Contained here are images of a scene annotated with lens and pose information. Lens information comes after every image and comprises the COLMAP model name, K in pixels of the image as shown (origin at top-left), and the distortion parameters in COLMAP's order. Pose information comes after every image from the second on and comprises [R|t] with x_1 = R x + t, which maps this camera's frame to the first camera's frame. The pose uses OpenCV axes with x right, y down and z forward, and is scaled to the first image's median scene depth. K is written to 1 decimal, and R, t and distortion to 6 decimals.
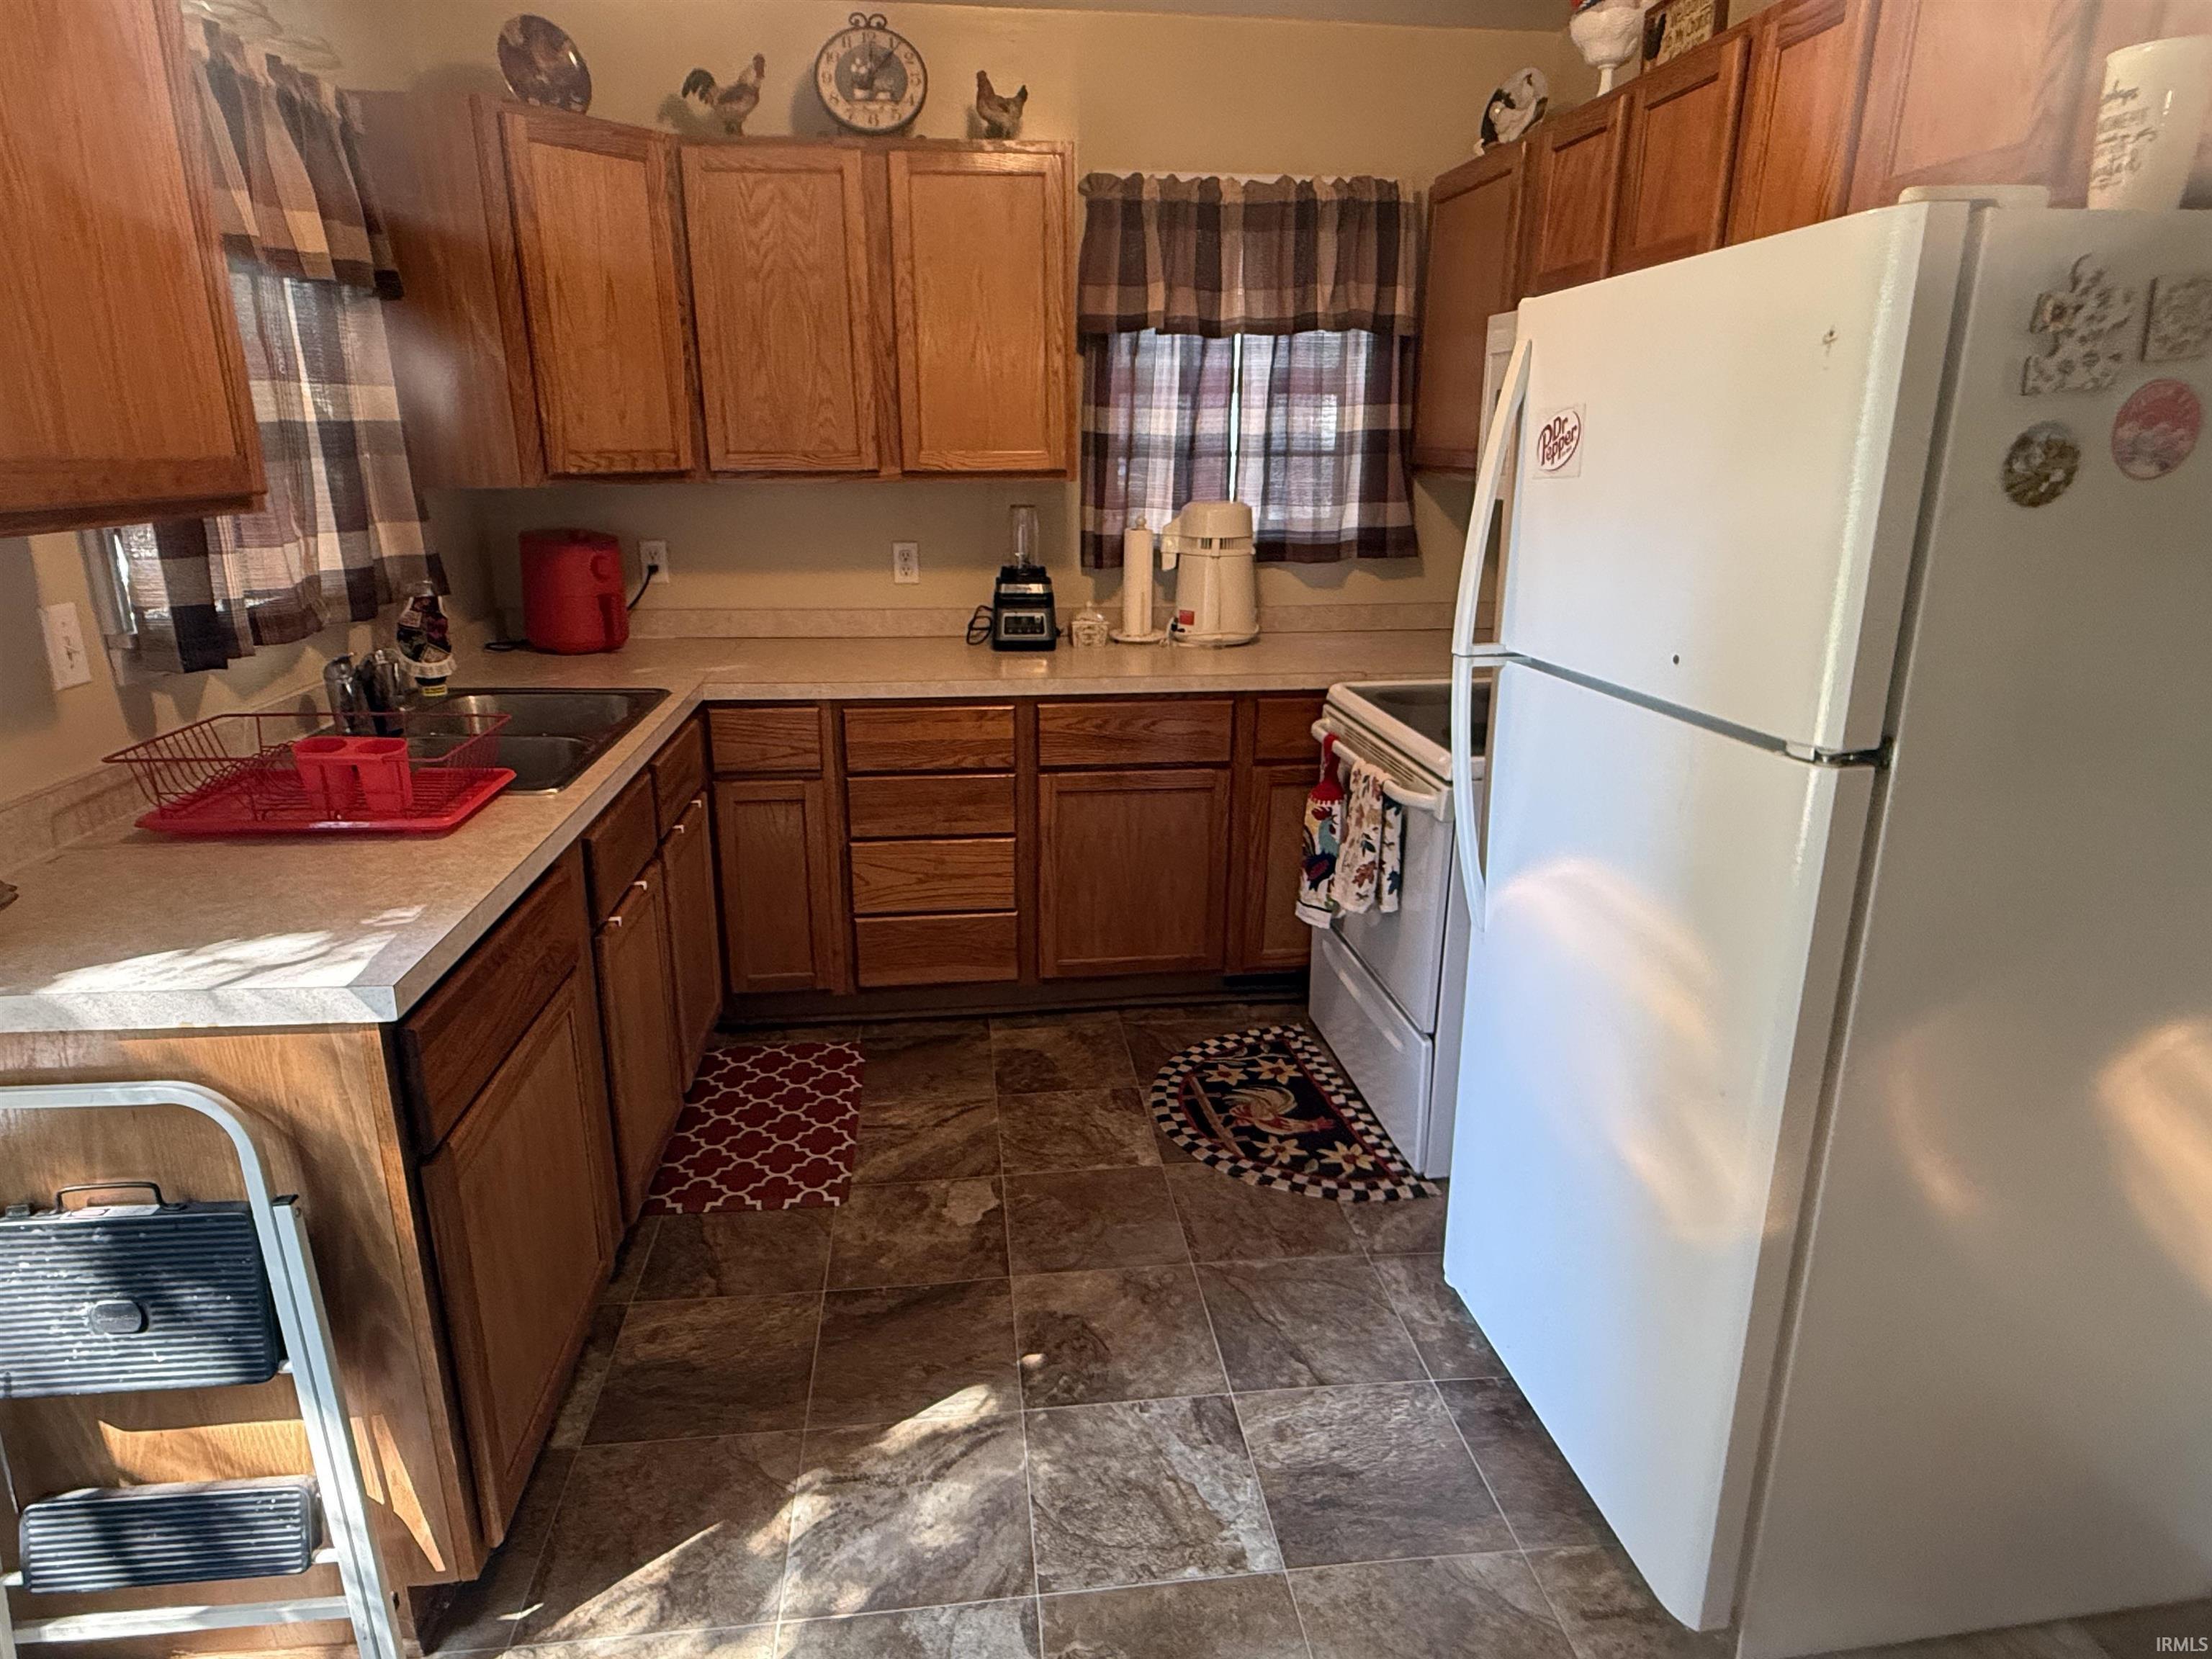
lens RADIAL K [[1244.7, 0, 1106.0], [0, 1244.7, 829.5], [0, 0, 1]] dist [-0.001759, -0.001685]
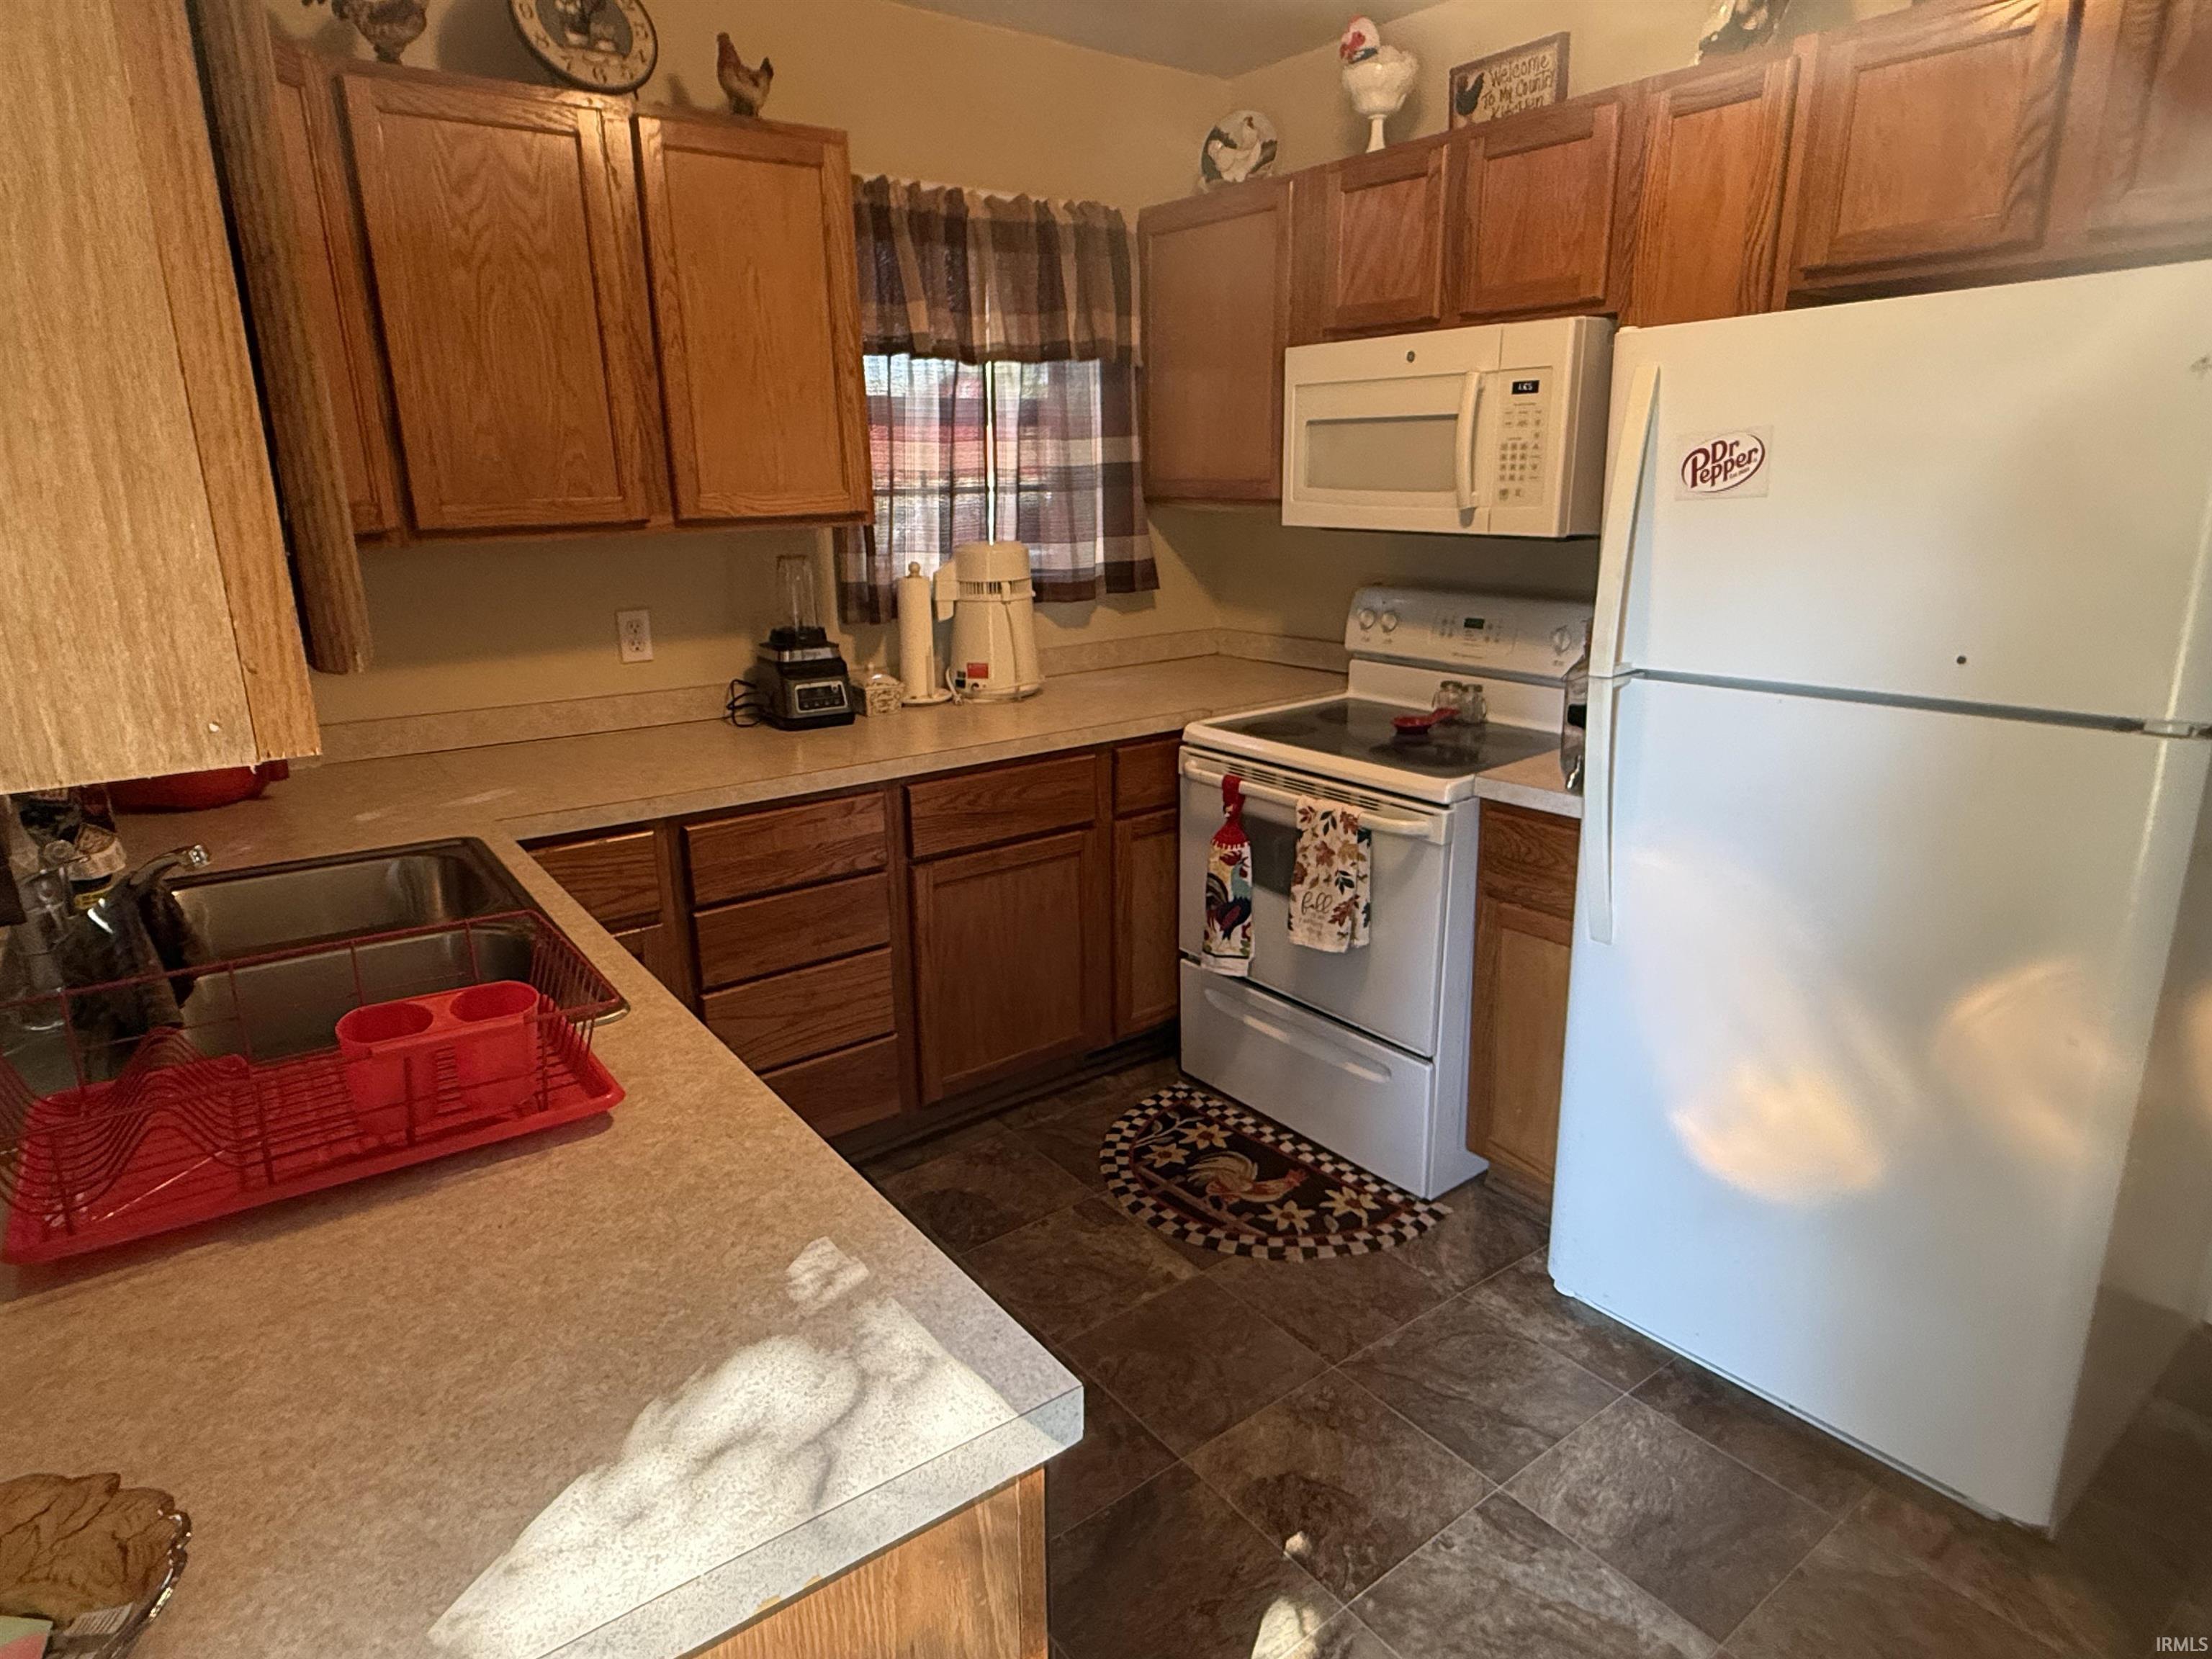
lens RADIAL K [[1244.7, 0, 1106.0], [0, 1244.7, 829.5], [0, 0, 1]] dist [-0.001759, -0.001685]
pose [[0.865600, -0.152952, 0.476804, -0.341823], [0.166265, 0.985975, 0.014445, -0.061078], [-0.472327, 0.066772, 0.878891, 0.191149]]
